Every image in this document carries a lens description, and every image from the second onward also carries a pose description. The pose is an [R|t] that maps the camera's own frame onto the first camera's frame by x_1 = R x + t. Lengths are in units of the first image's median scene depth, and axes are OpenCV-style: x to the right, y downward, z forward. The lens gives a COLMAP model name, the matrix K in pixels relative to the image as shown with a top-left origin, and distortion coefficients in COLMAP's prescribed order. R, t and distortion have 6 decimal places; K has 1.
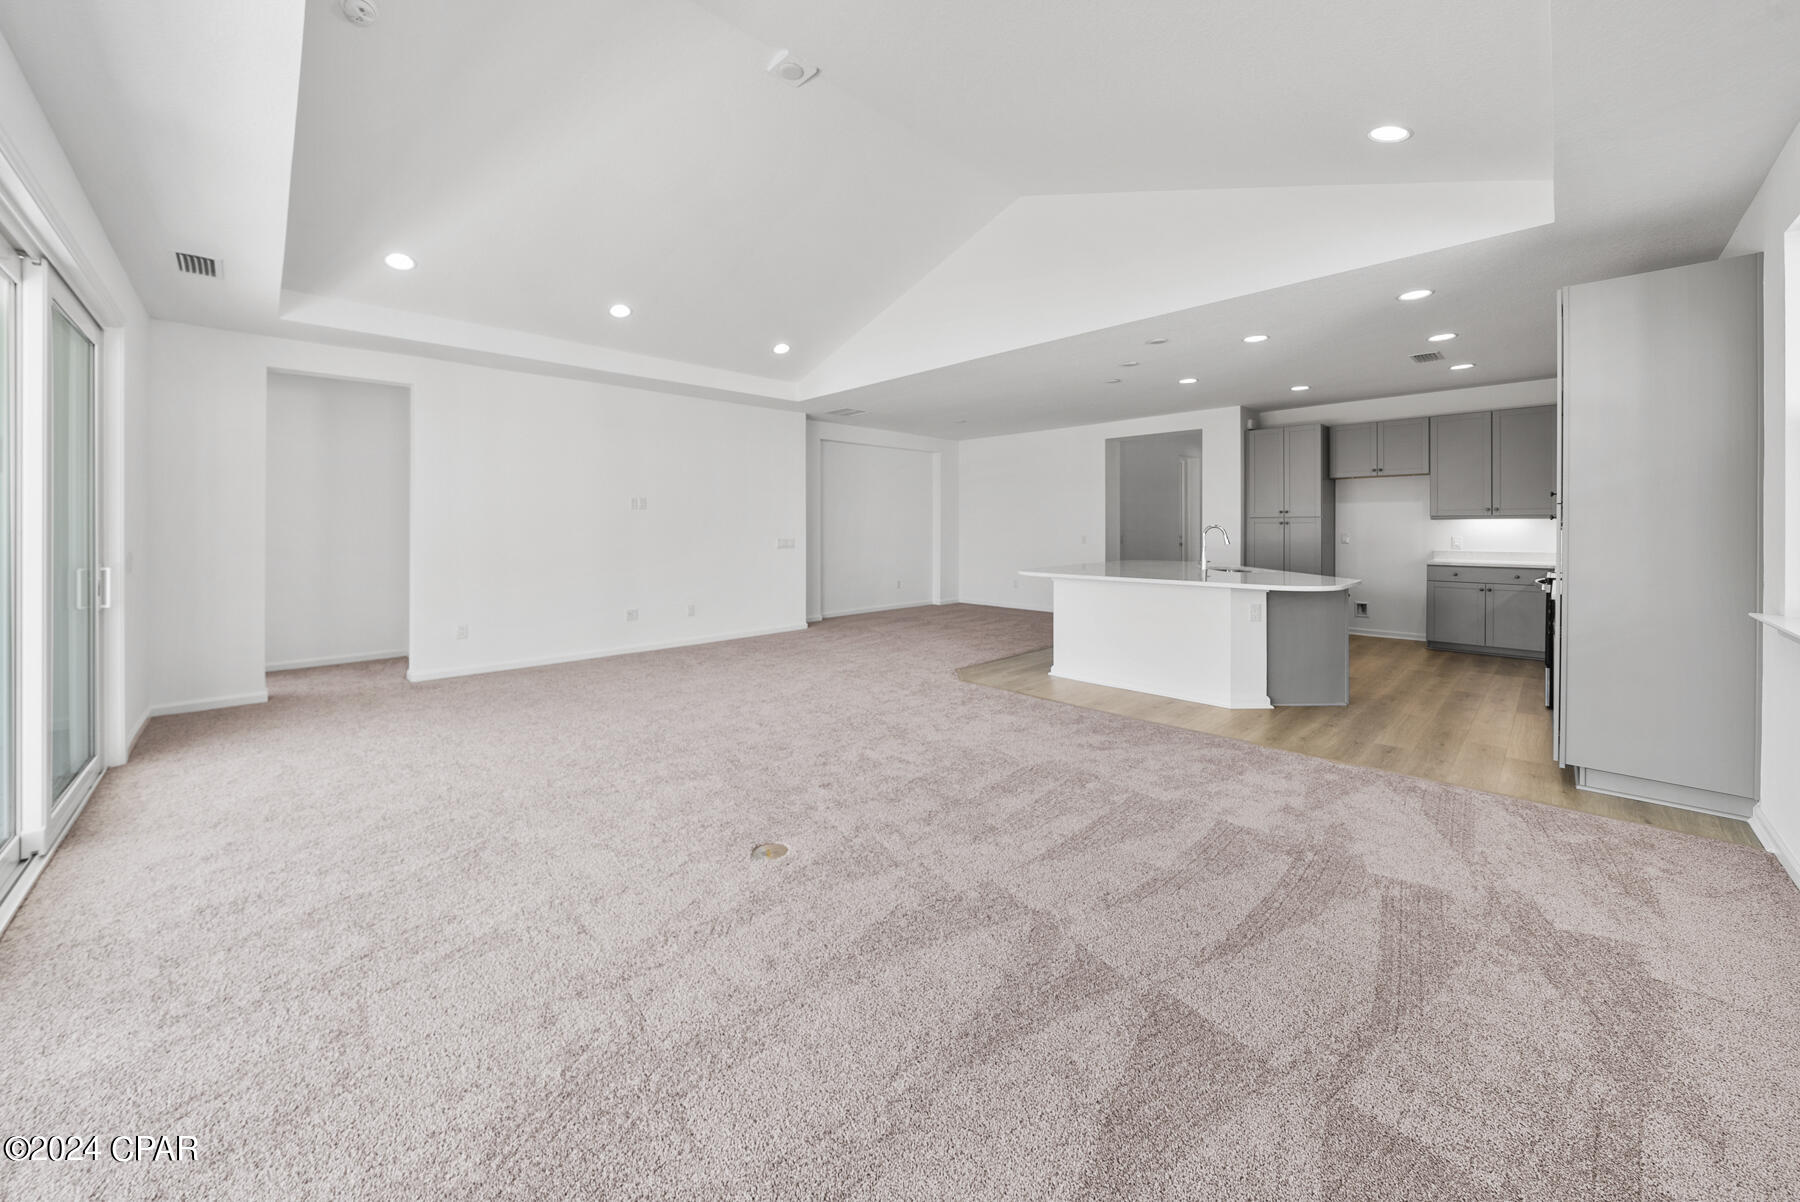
lens RADIAL K [[662.2, 0, 896.2], [0, 662.2, 530.2], [0, 0, 1]] dist [-0.000117, -0.000080]
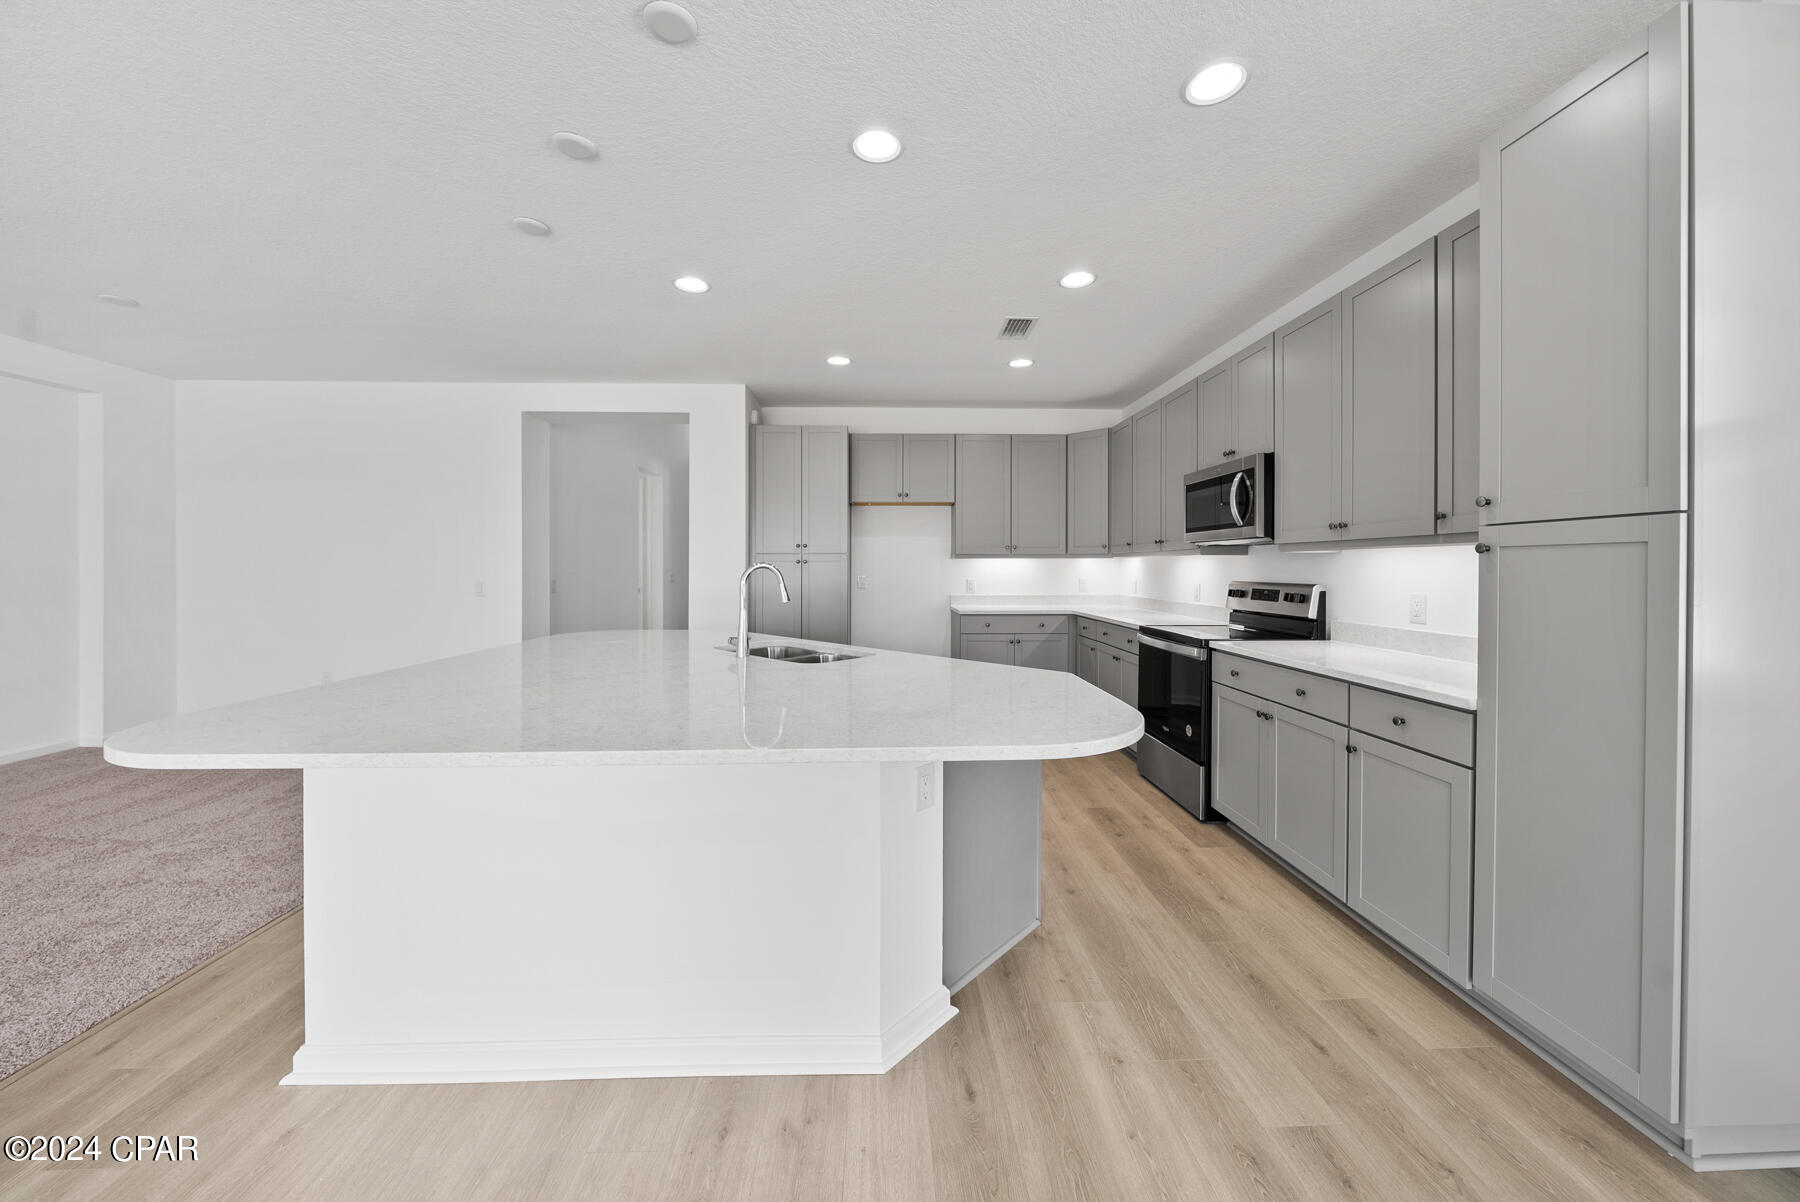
lens RADIAL K [[636.0, 0, 898.2], [0, 636.0, 566.0], [0, 0, 1]] dist [-0.001040, -0.000093]
pose [[0.677144, 0.003325, 0.735843, 0.159083], [0.000614, 0.999987, -0.005083, -0.002348], [-0.735850, 0.003894, 0.677133, 0.470285]]
